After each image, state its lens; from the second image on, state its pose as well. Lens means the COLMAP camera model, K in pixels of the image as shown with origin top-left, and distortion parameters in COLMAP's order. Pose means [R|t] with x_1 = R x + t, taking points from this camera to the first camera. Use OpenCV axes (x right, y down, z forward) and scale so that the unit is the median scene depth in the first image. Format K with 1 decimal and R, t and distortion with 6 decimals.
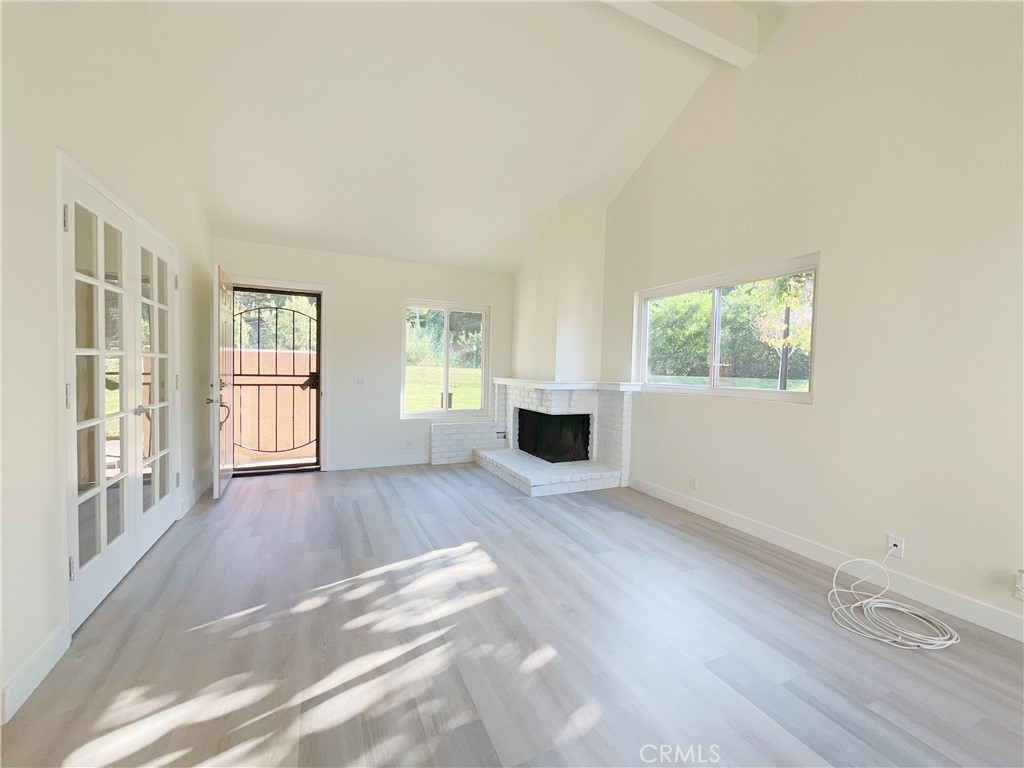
lens RADIAL K [[416.4, 0, 512.0], [0, 416.4, 384.0], [0, 0, 1]] dist [-0.001081, 0.000072]
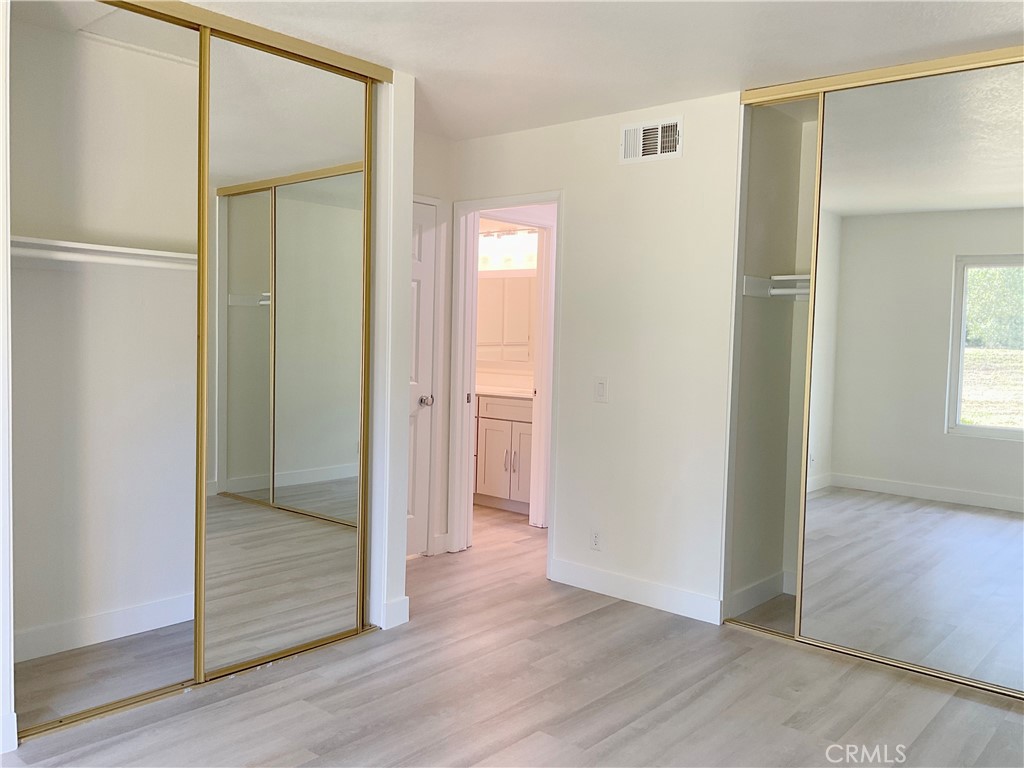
lens RADIAL K [[854.6, 0, 510.7], [0, 854.6, 381.1], [0, 0, 1]] dist [-0.001773, -0.007241]
pose [[-0.407557, -0.089814, 0.908753, -0.706916], [-0.003712, 0.995306, 0.096703, -0.084178], [-0.913172, 0.036039, -0.405977, 1.075596]]
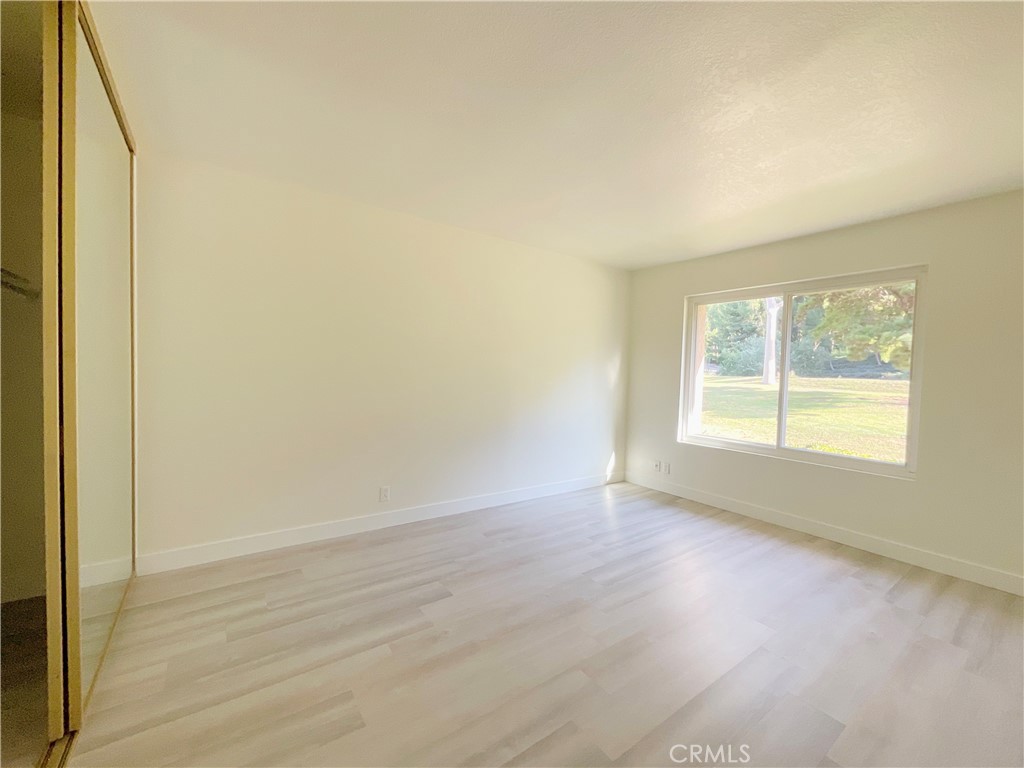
lens RADIAL K [[416.4, 0, 512.0], [0, 416.4, 384.0], [0, 0, 1]] dist [-0.001081, 0.000072]
pose [[0.184189, 0.012067, -0.982817, 0.134607], [-0.064268, 0.997933, 0.000208, -0.027921], [0.980788, 0.063125, 0.184583, 0.654370]]
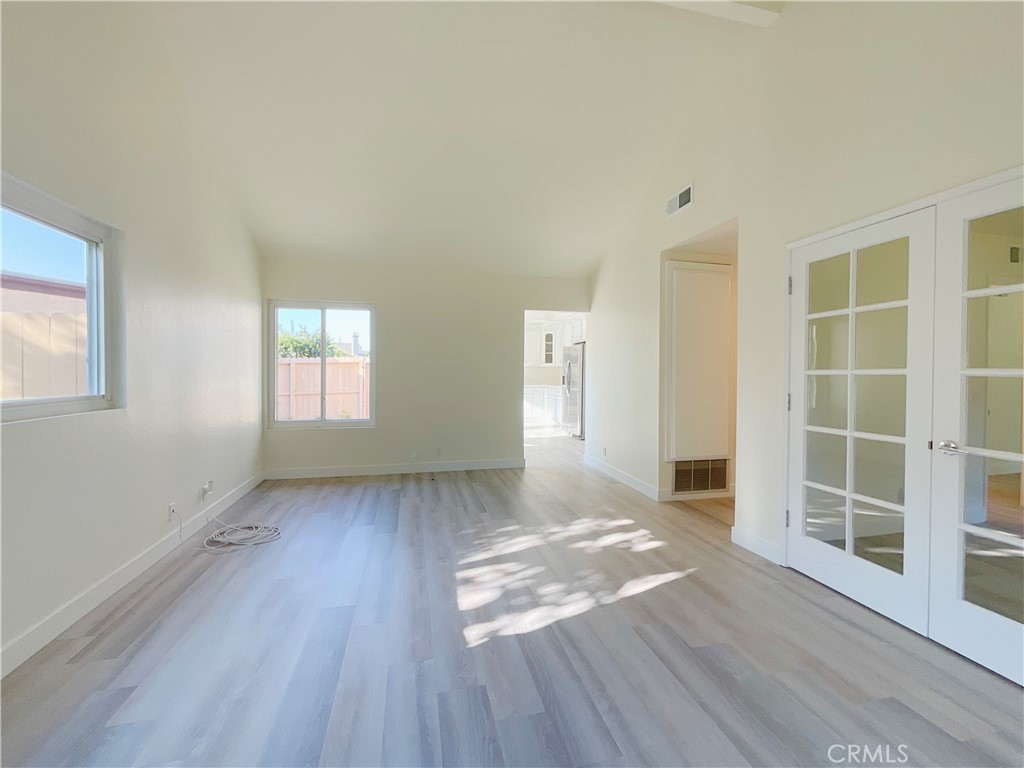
lens RADIAL K [[422.6, 0, 510.7], [0, 422.6, 378.0], [0, 0, 1]] dist [0.000276, 0.001180]
pose [[-0.979018, -0.031918, 0.201259, -0.154339], [-0.020449, 0.998060, 0.058811, -0.051143], [-0.202746, 0.053462, -0.977771, 1.076324]]
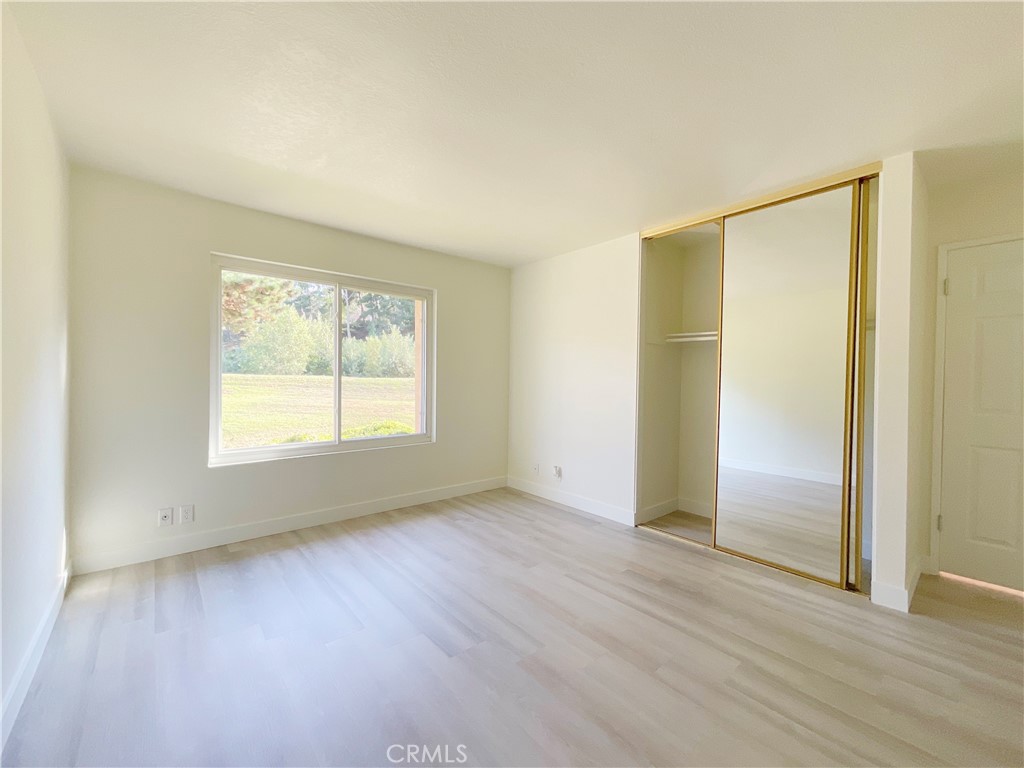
lens RADIAL K [[416.4, 0, 512.0], [0, 416.4, 384.0], [0, 0, 1]] dist [-0.001081, 0.000072]
pose [[0.963130, -0.017101, 0.268493, -0.470349], [0.022506, 0.999601, -0.017065, -0.026954], [-0.268094, 0.022479, 0.963130, 0.461819]]
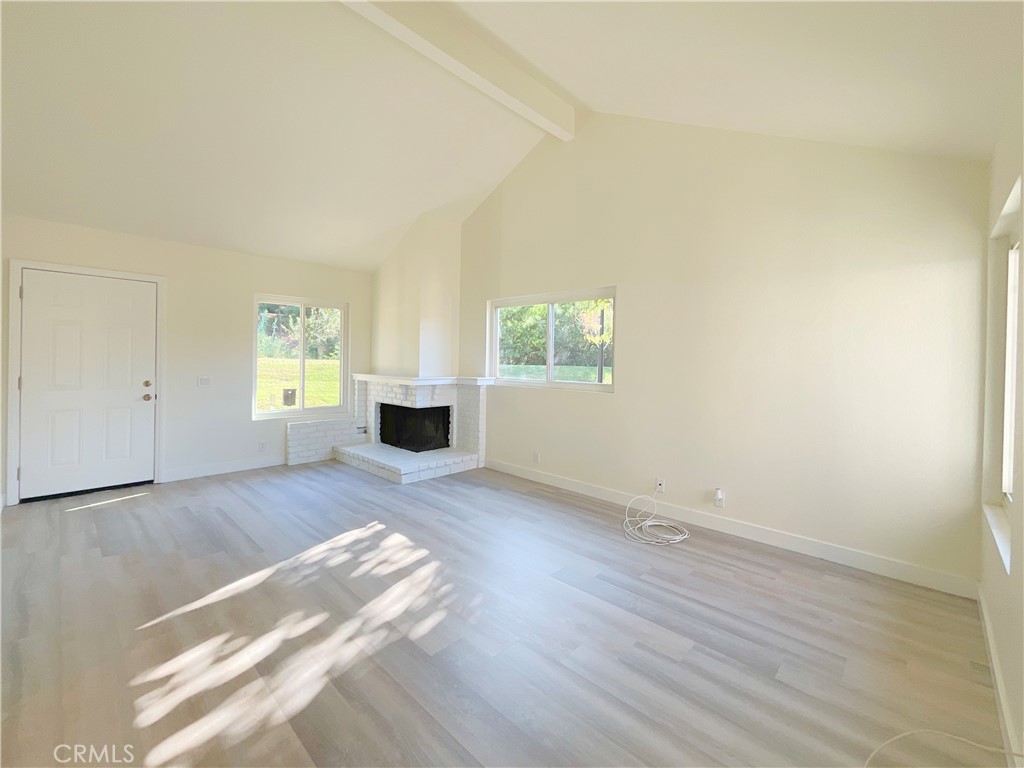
lens RADIAL K [[433.9, 0, 511.5], [0, 433.9, 361.5], [0, 0, 1]] dist [-0.001689, 0.000129]
pose [[0.932072, -0.008009, 0.362185, -0.085662], [0.016929, 0.999626, -0.021461, -0.020571], [-0.361877, 0.026135, 0.931859, -0.159840]]
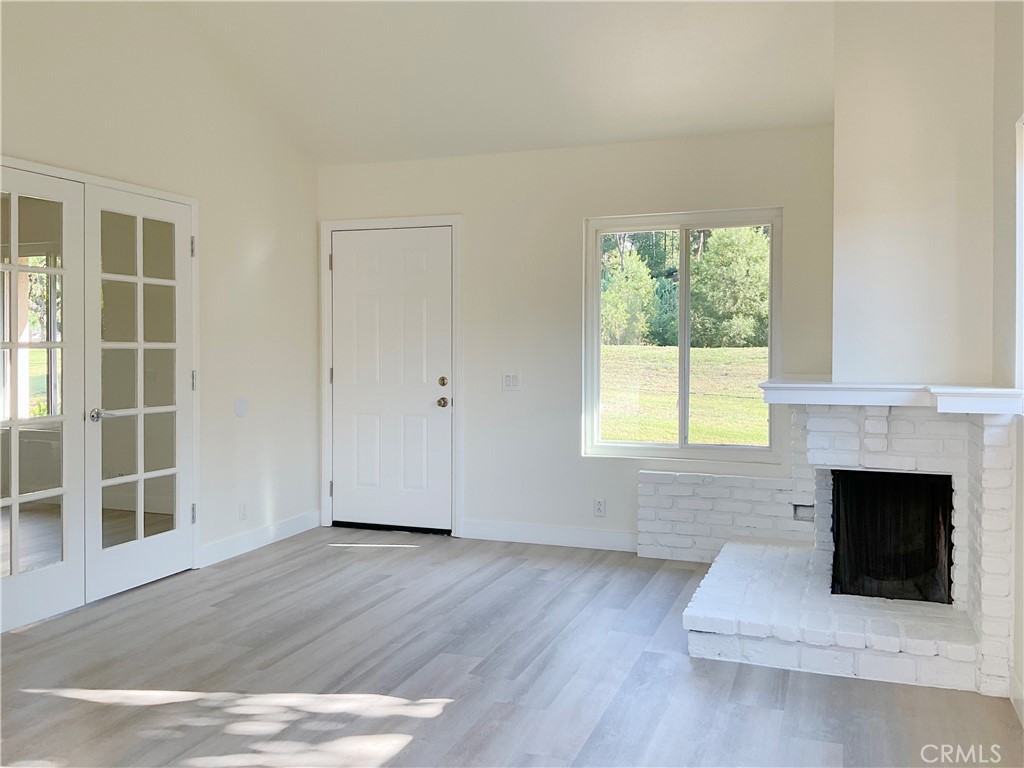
lens RADIAL K [[888.3, 0, 505.1], [0, 888.3, 359.4], [0, 0, 1]] dist [0.097030, -0.175796]
pose [[0.698585, -0.012139, -0.715424, 0.516089], [-0.010781, 0.999564, -0.027488, -0.002963], [0.715446, 0.026916, 0.698149, 0.197590]]
